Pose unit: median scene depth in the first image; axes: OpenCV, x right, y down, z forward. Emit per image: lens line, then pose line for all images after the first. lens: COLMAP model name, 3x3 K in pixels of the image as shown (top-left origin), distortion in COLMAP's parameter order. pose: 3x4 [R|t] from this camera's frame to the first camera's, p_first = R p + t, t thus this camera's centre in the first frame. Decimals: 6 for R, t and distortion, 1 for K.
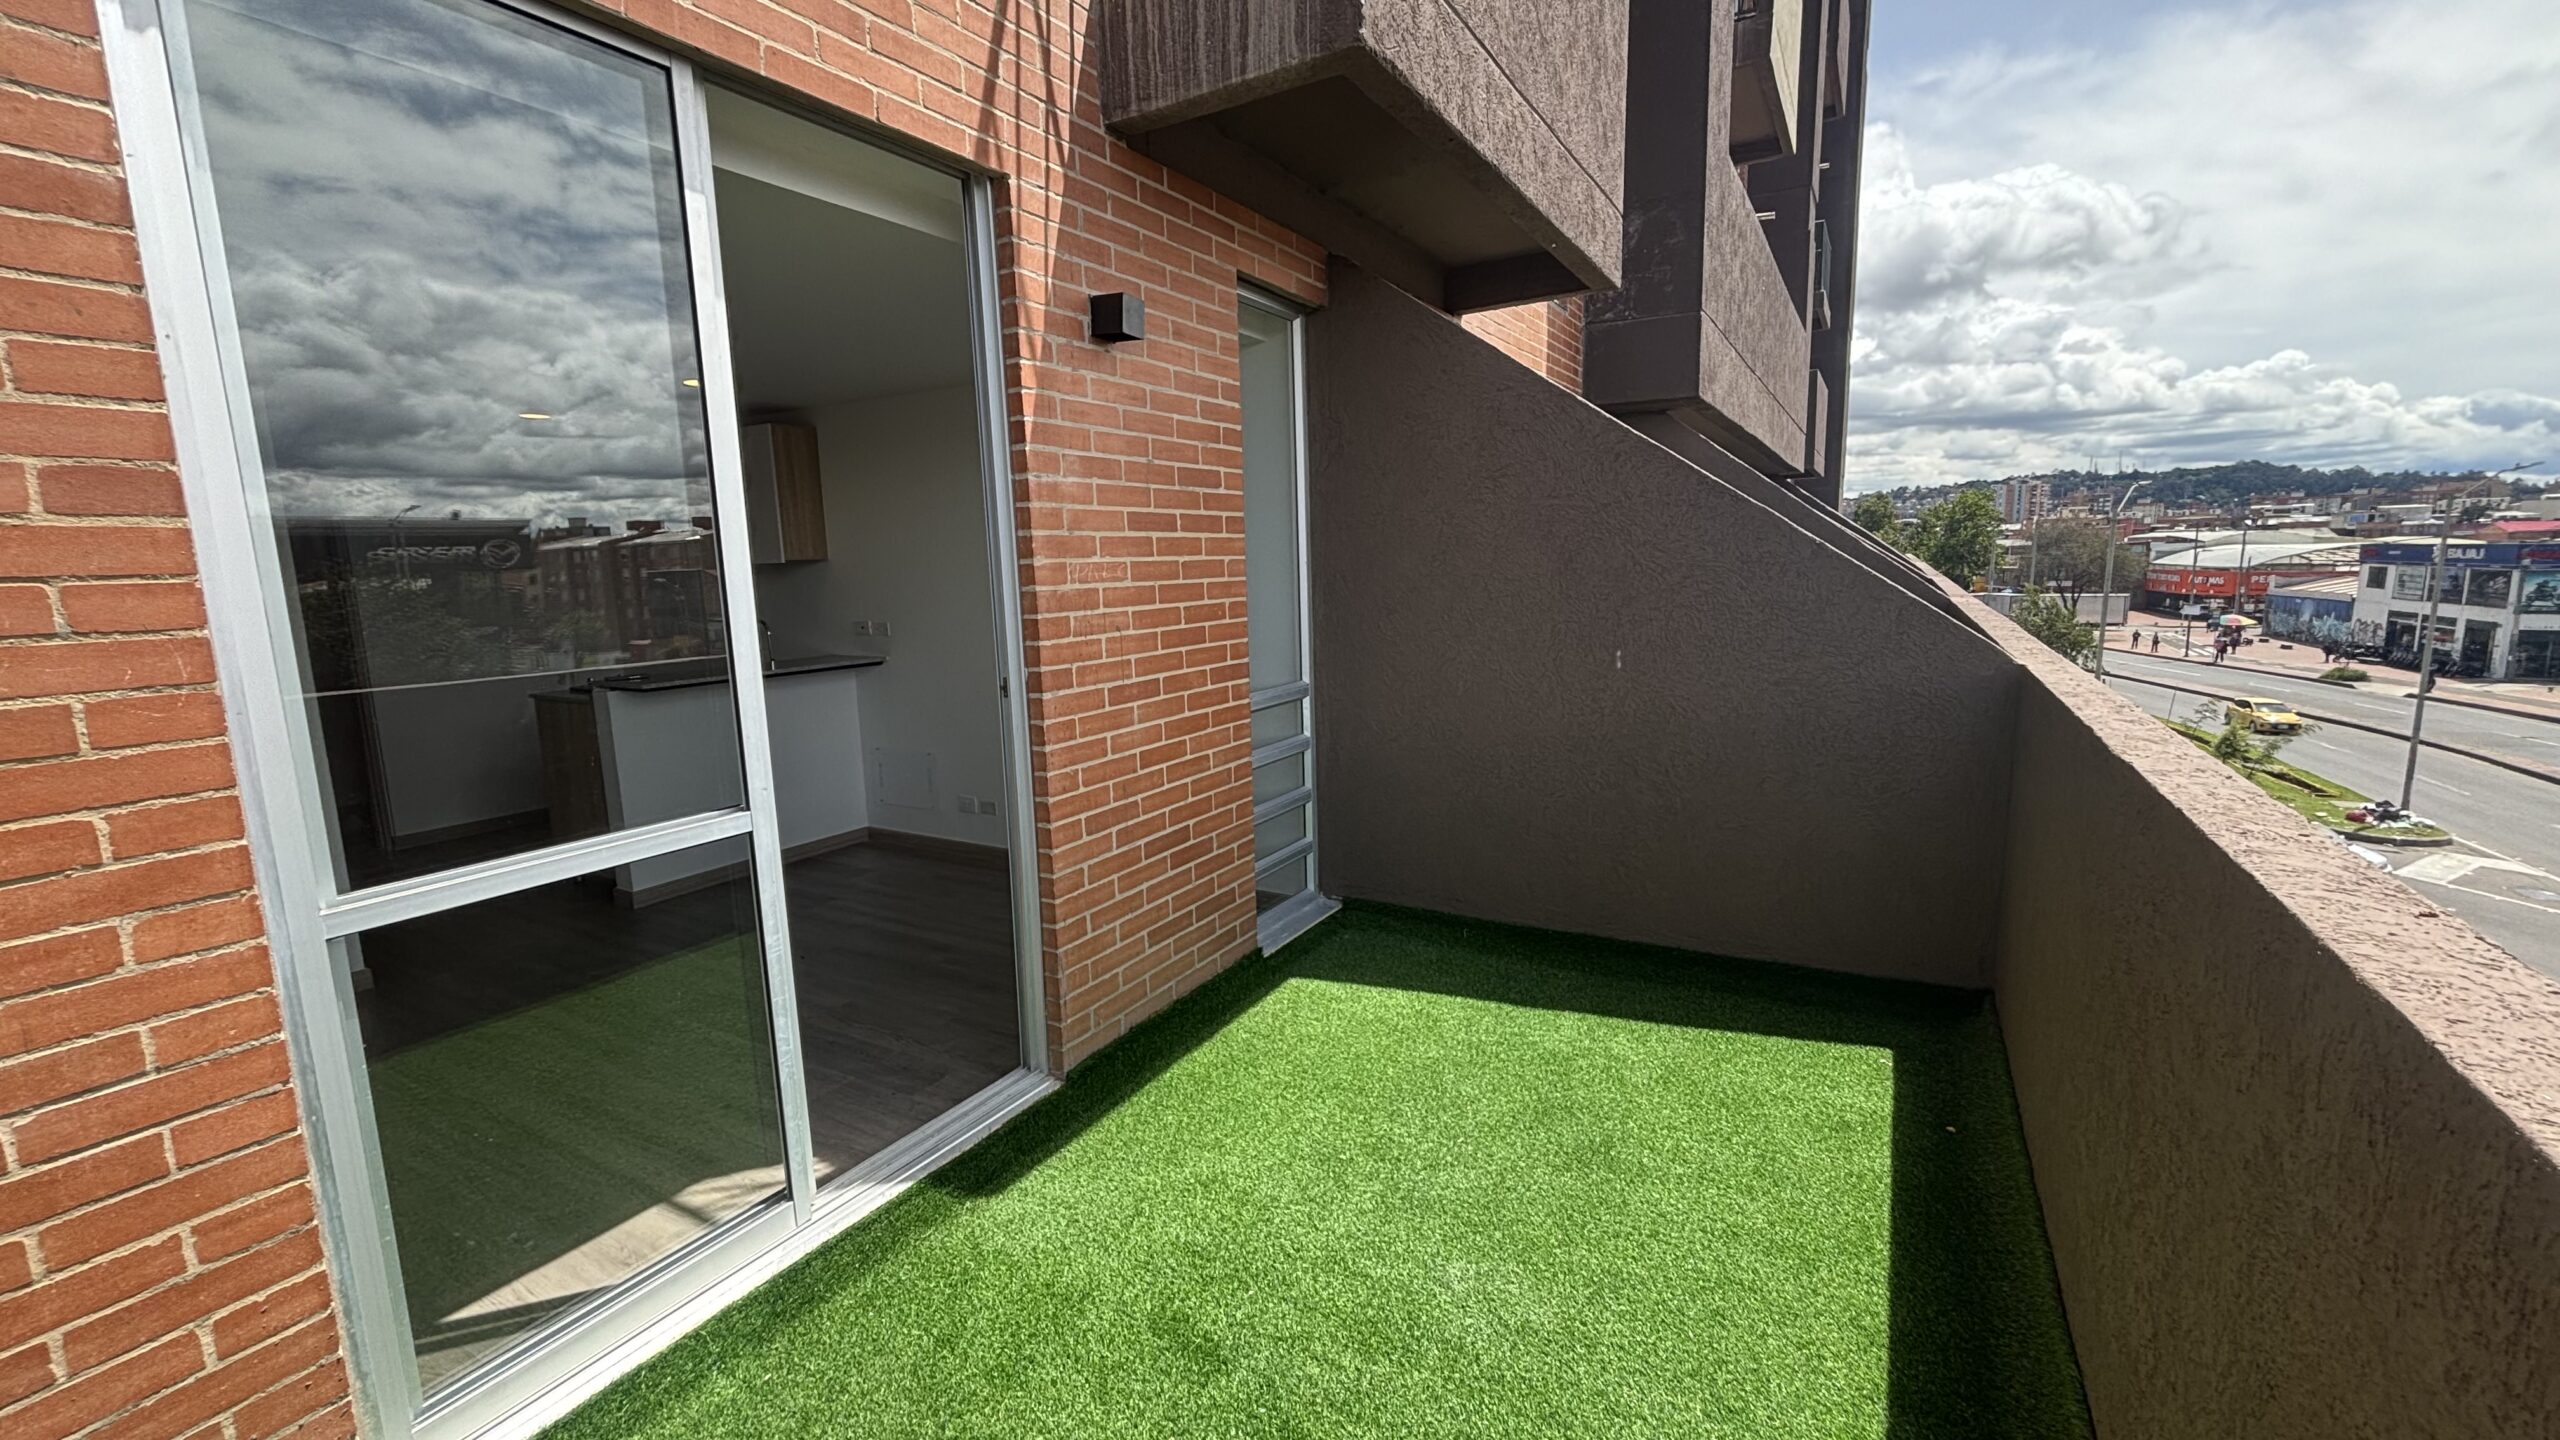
lens RADIAL K [[1033.4, 0, 1278.0], [0, 1033.4, 717.1], [0, 0, 1]] dist [0.000832, -0.000603]
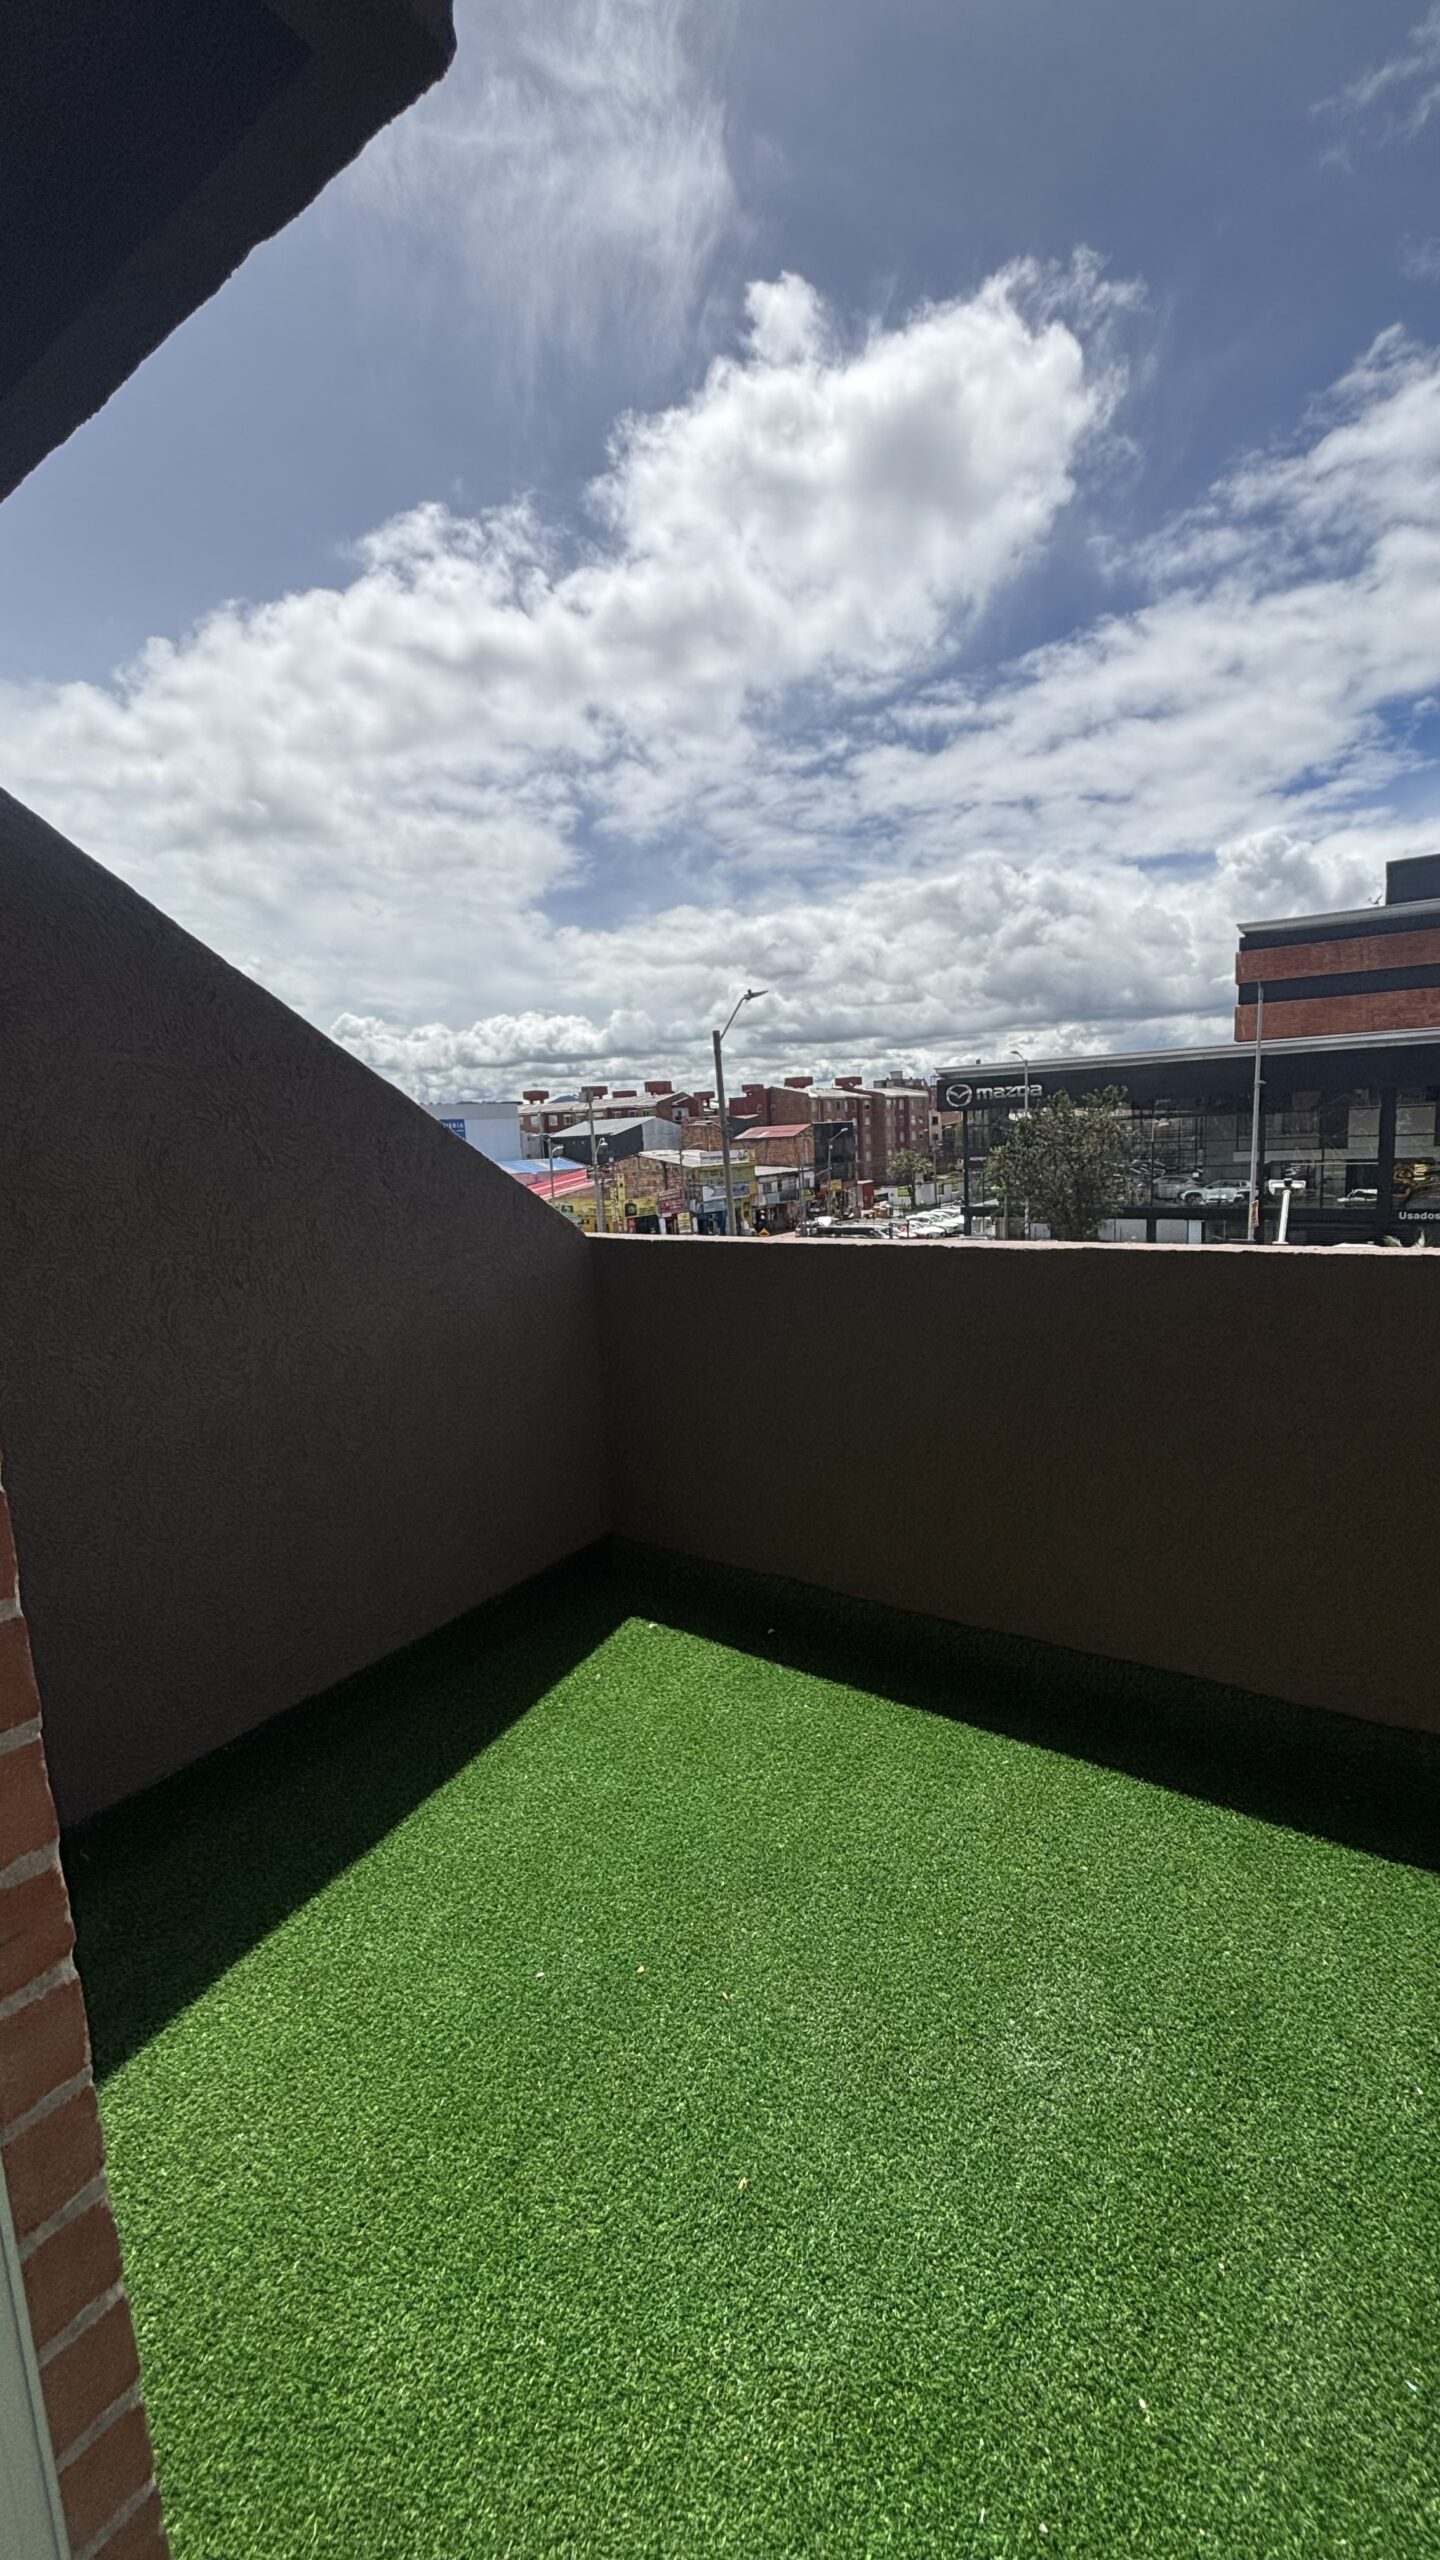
lens RADIAL K [[1033.4, 0, 710.9], [0, 1033.4, 1277.3], [0, 0, 1]] dist [0.000832, -0.000603]
pose [[0.083669, -0.123848, 0.988767, -0.342797], [0.191183, 0.975809, 0.106047, -0.092331], [-0.977982, 0.180163, 0.105323, 0.697727]]
